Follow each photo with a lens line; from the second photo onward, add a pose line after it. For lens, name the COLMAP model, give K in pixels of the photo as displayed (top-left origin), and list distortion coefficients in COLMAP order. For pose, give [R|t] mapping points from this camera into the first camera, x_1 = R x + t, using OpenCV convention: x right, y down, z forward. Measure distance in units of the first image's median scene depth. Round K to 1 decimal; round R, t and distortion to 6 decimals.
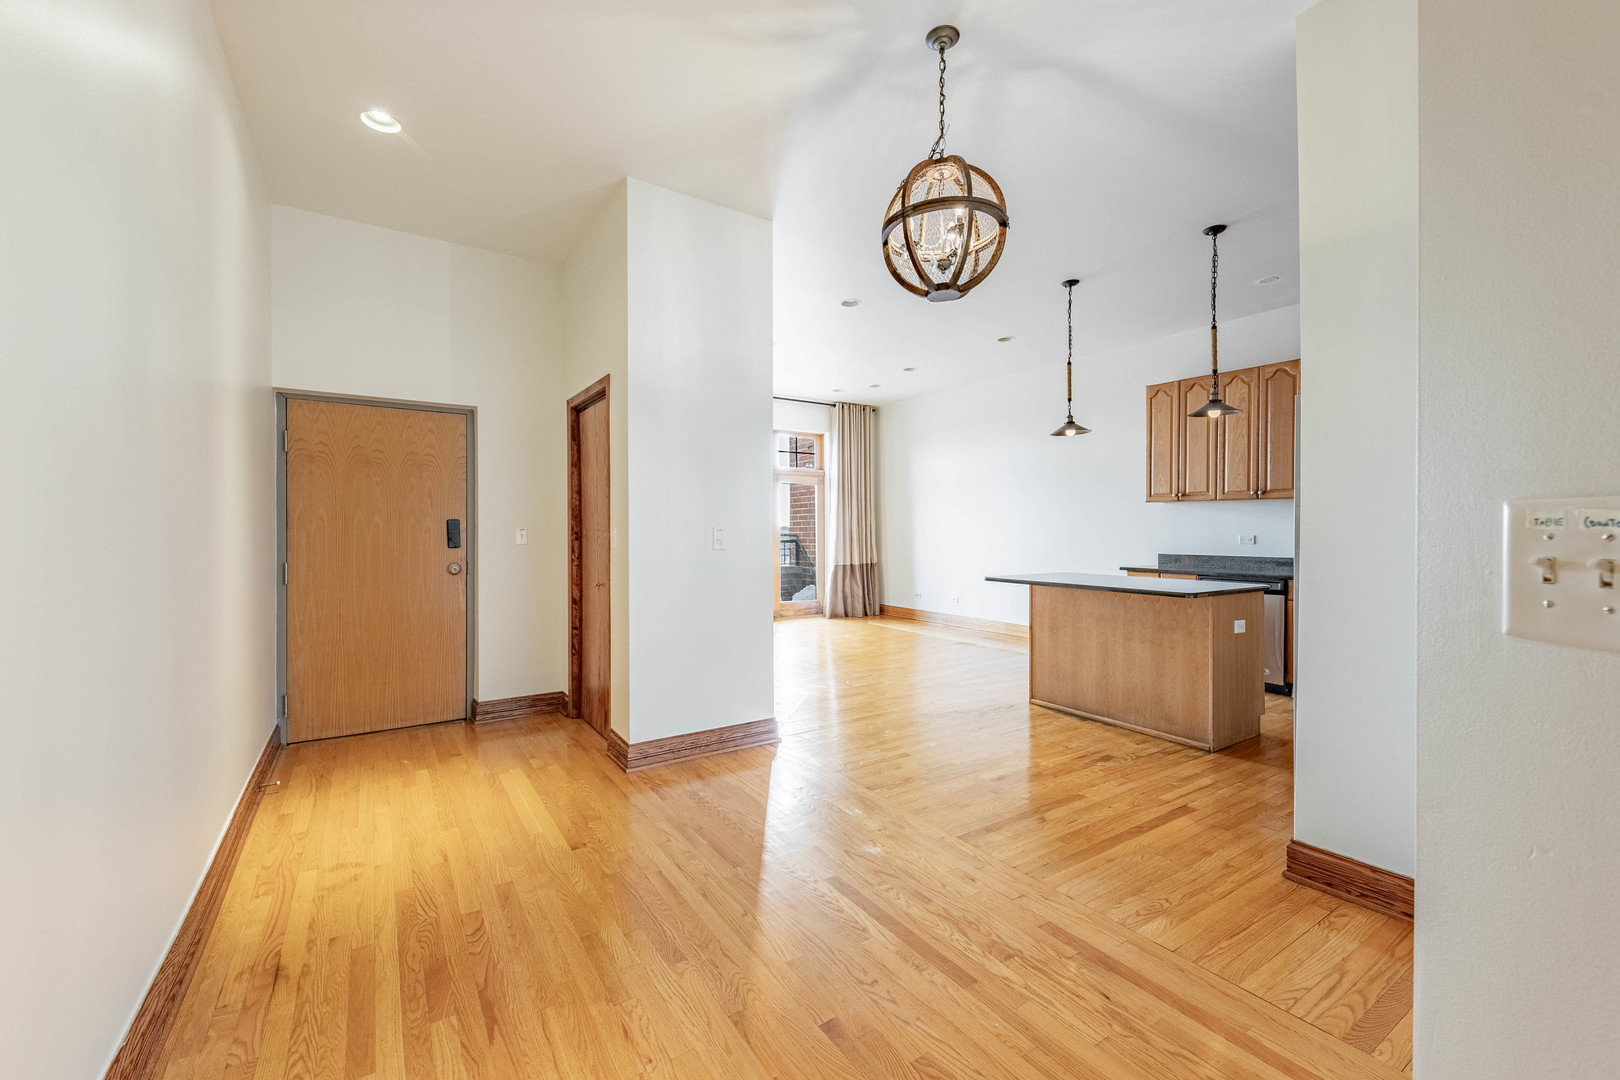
lens RADIAL K [[655.8, 0, 801.0], [0, 655.8, 532.8], [0, 0, 1]] dist [0.012817, 0.000054]
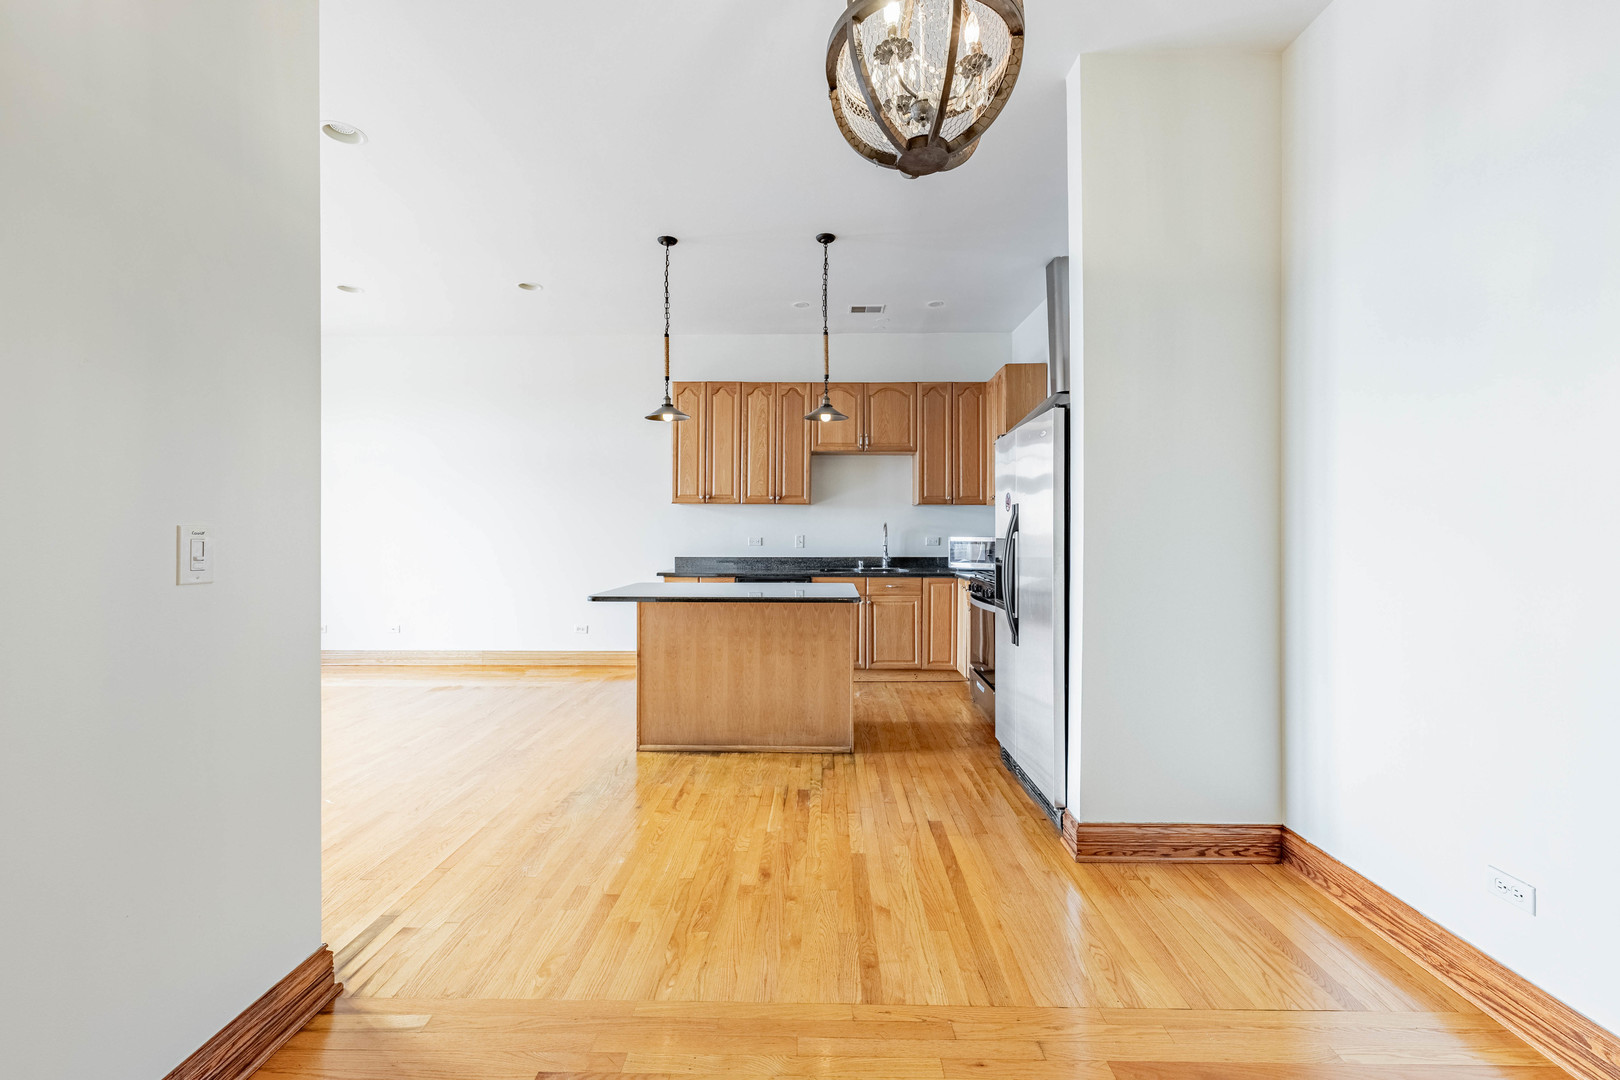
lens RADIAL K [[655.8, 0, 801.0], [0, 655.8, 532.8], [0, 0, 1]] dist [0.012817, 0.000054]
pose [[0.564844, -0.000241, 0.825197, -0.193954], [0.003341, 0.999992, -0.001995, -0.001629], [-0.825191, 0.003883, 0.564841, 0.389317]]
